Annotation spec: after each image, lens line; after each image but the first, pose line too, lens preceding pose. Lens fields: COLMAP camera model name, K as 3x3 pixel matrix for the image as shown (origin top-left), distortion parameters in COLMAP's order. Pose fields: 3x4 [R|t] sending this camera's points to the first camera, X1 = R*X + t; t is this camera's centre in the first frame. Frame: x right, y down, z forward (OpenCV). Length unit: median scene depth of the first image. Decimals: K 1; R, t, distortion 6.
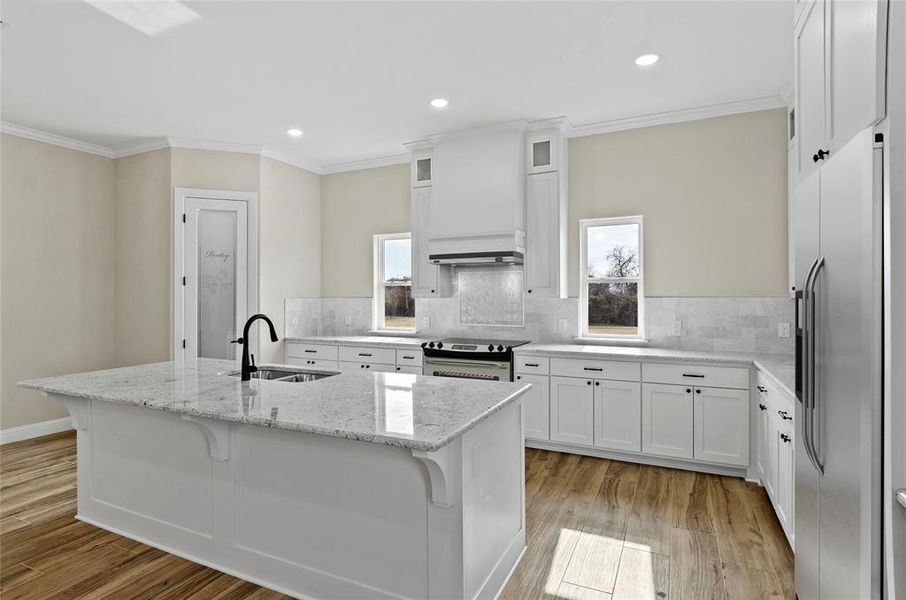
lens RADIAL K [[482.2, 0, 451.8], [0, 482.2, 293.5], [0, 0, 1]] dist [0.001330, -0.004938]
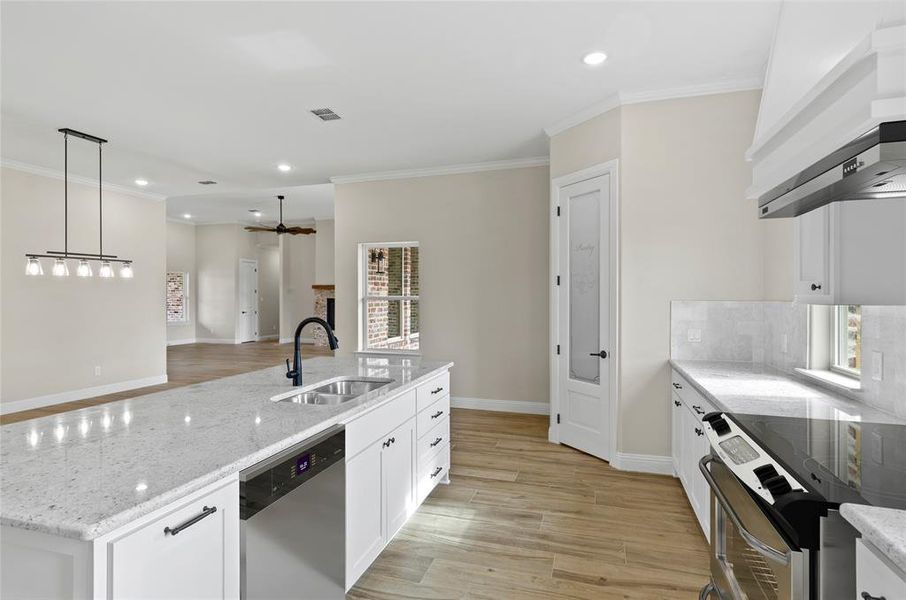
lens RADIAL K [[482.2, 0, 446.0], [0, 482.2, 299.2], [0, 0, 1]] dist [0.001330, -0.004938]
pose [[0.173419, 0.001286, -0.984847, 0.333071], [0.004390, 0.999988, 0.002079, 0.006081], [0.984838, -0.004684, 0.173412, 0.723320]]
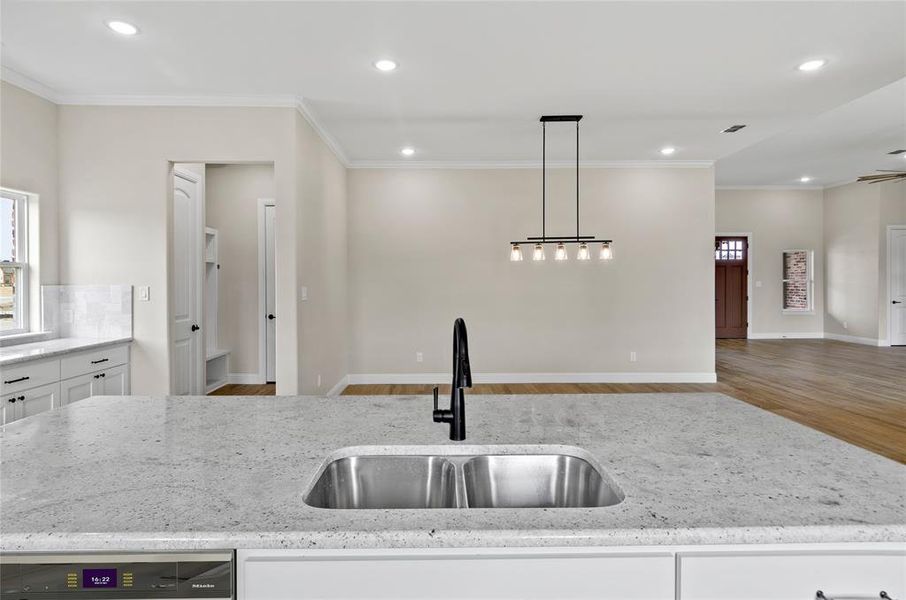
lens RADIAL K [[482.2, 0, 449.3], [0, 482.2, 287.3], [0, 0, 1]] dist [0.001330, -0.004938]
pose [[-0.887252, 0.004741, -0.461261, -0.135565], [0.001756, 0.999975, 0.006900, 0.006336], [0.461282, 0.005313, -0.887238, 0.941475]]
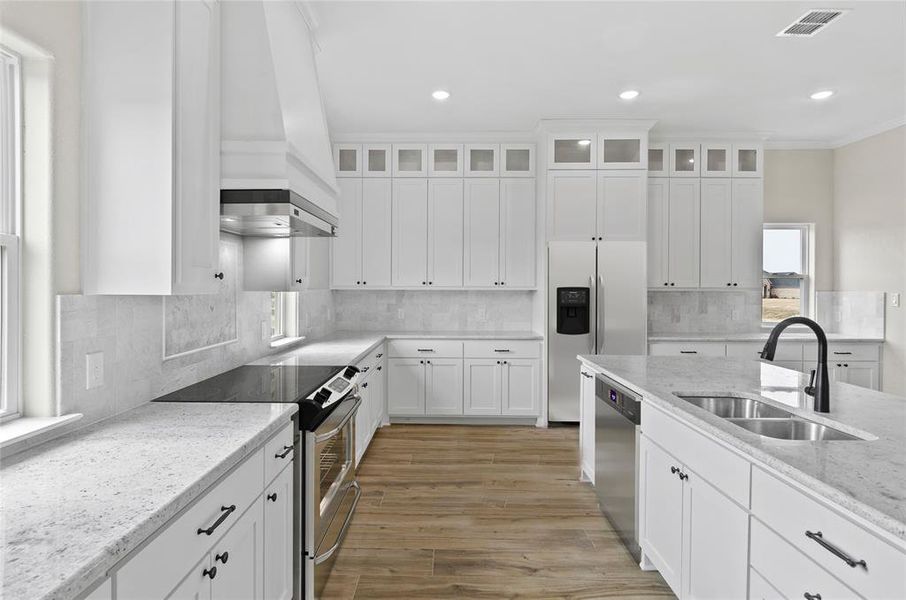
lens RADIAL K [[482.2, 0, 451.3], [0, 482.2, 294.9], [0, 0, 1]] dist [0.001330, -0.004938]
pose [[-0.464041, -0.019147, 0.885607, -0.508968], [-0.007224, 0.999815, 0.017831, 0.001477], [-0.885784, 0.001877, -0.464094, 1.142012]]
